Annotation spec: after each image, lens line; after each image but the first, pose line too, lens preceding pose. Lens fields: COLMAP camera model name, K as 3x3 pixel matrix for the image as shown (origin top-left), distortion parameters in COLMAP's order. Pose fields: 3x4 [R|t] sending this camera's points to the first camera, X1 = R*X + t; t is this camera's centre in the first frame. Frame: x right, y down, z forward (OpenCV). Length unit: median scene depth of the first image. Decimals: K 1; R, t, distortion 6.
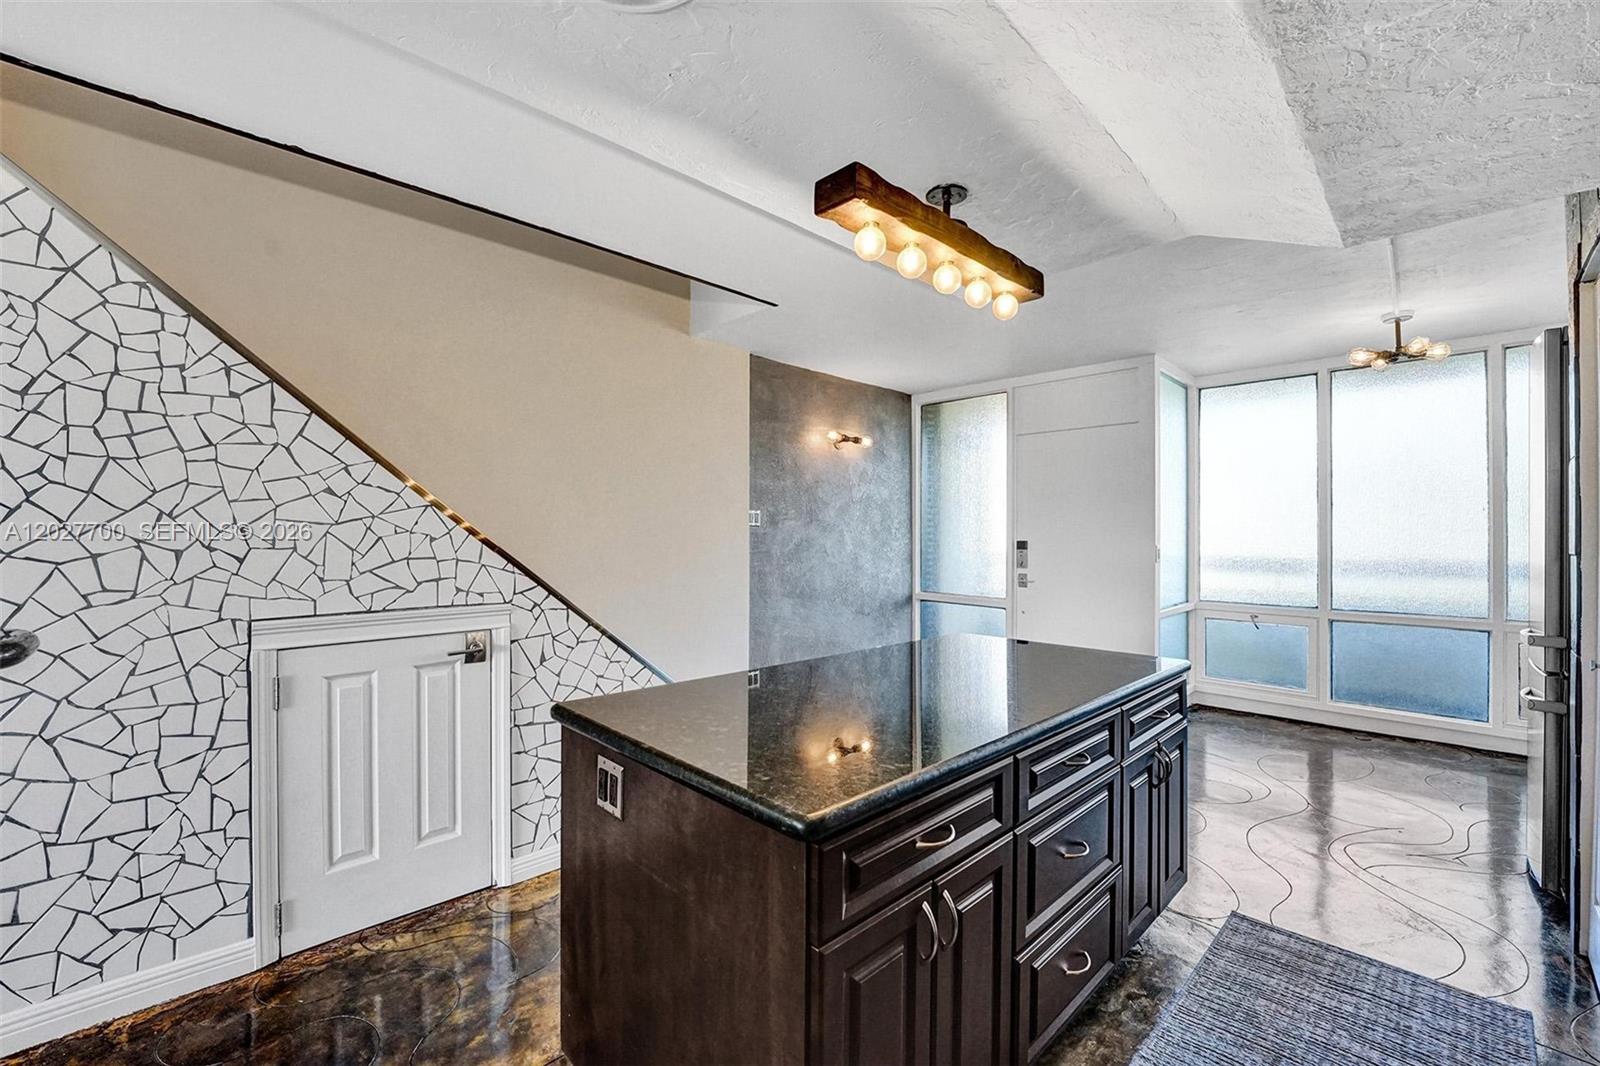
lens RADIAL K [[652.8, 0, 811.0], [0, 652.8, 530.2], [0, 0, 1]] dist [-0.024131, 0.001493]
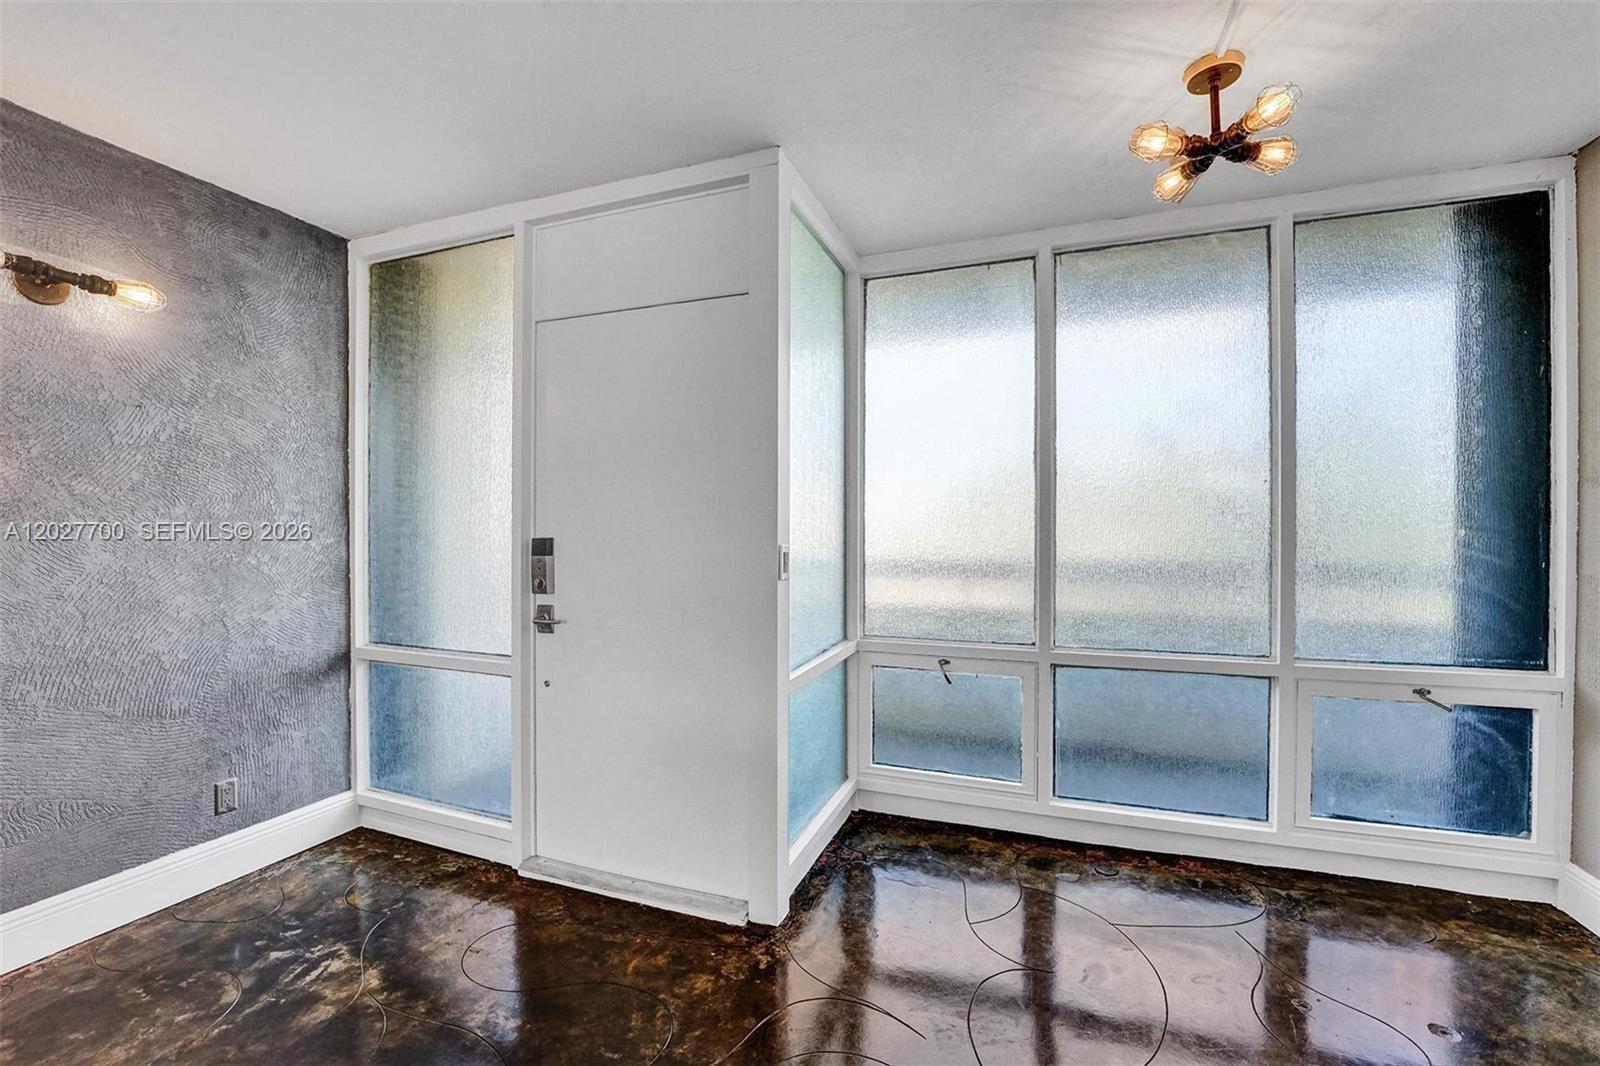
lens RADIAL K [[652.8, 0, 803.2], [0, 652.8, 538.7], [0, 0, 1]] dist [-0.024131, 0.001493]
pose [[0.906424, -0.008675, 0.422280, 0.295882], [0.002063, 0.999868, 0.016111, 0.009417], [-0.422364, -0.013732, 0.906322, 0.478902]]
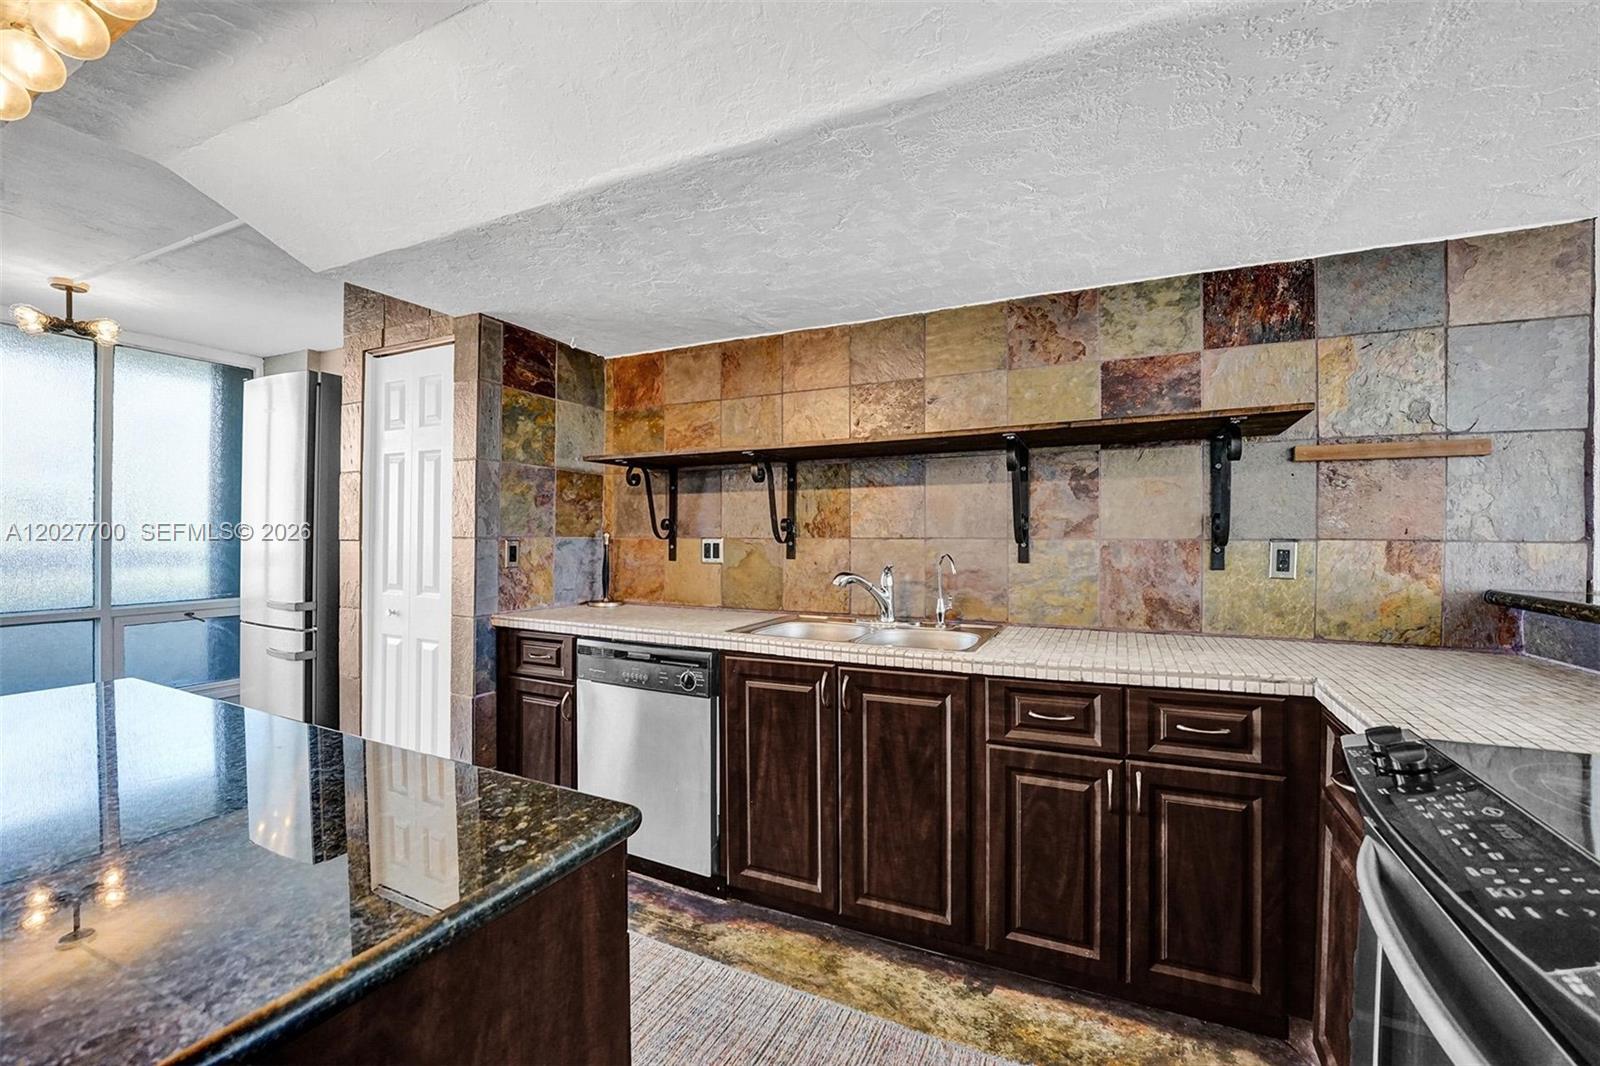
lens RADIAL K [[652.8, 0, 813.8], [0, 652.8, 537.2], [0, 0, 1]] dist [-0.024131, 0.001493]
pose [[-0.349686, -0.010764, 0.936805, -0.214958], [-0.018453, 0.999819, 0.004600, 0.002247], [-0.936685, -0.015678, -0.349821, 0.217182]]
